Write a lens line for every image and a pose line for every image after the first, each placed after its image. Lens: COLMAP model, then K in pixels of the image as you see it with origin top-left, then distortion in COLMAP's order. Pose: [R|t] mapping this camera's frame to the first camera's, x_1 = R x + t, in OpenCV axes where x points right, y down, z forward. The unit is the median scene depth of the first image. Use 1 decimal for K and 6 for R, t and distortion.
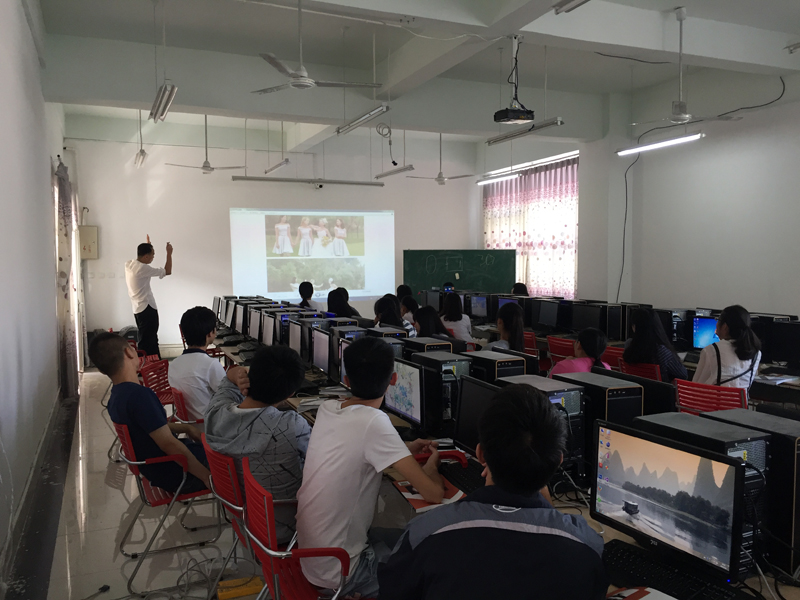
lens RADIAL K [[694.6, 0, 397.2], [0, 694.6, 299.7], [0, 0, 1]] dist [0.022746, -0.031245]
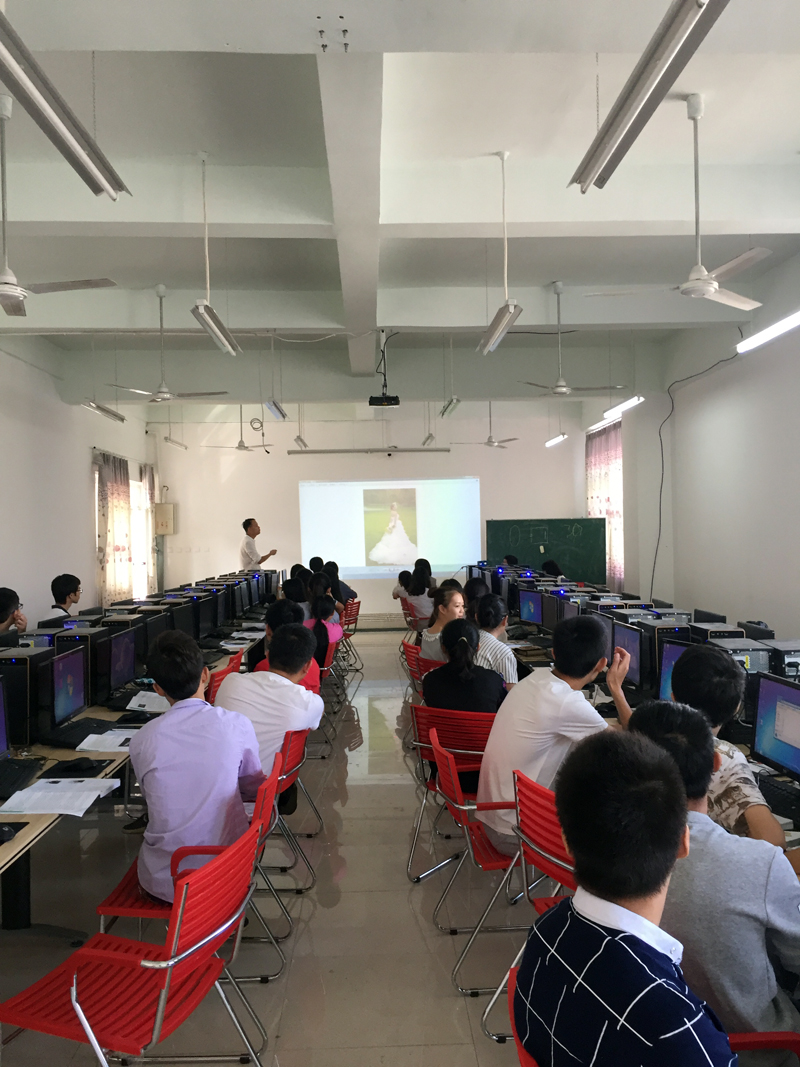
lens RADIAL K [[926.4, 0, 403.2], [0, 926.4, 532.2], [0, 0, 1]] dist [0.022746, -0.031245]
pose [[0.930428, -0.009472, -0.366351, 0.630375], [-0.009383, 0.998723, -0.049652, 0.007772], [0.366354, 0.049635, 0.929151, -0.274167]]
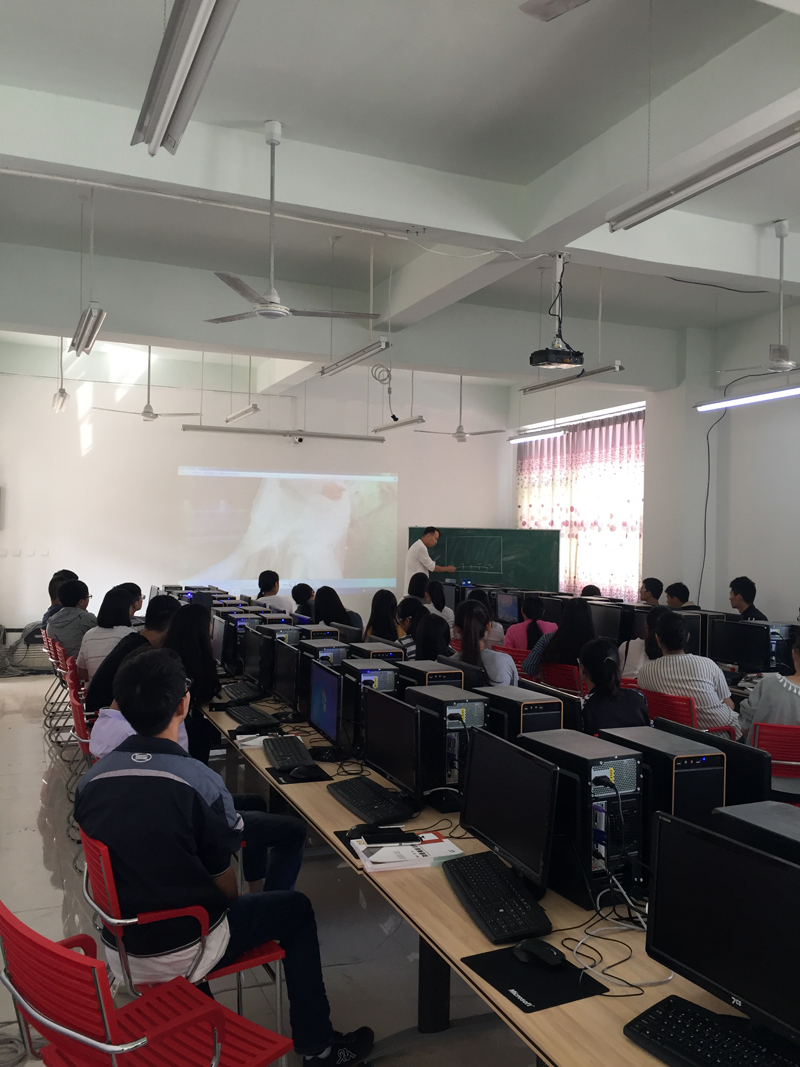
lens RADIAL K [[926.4, 0, 398.8], [0, 926.4, 531.6], [0, 0, 1]] dist [0.022746, -0.031245]
pose [[0.999711, 0.023157, -0.006415, 0.007984], [-0.023498, 0.997955, -0.059441, -0.013441], [0.005026, 0.059575, 0.998211, 0.014936]]
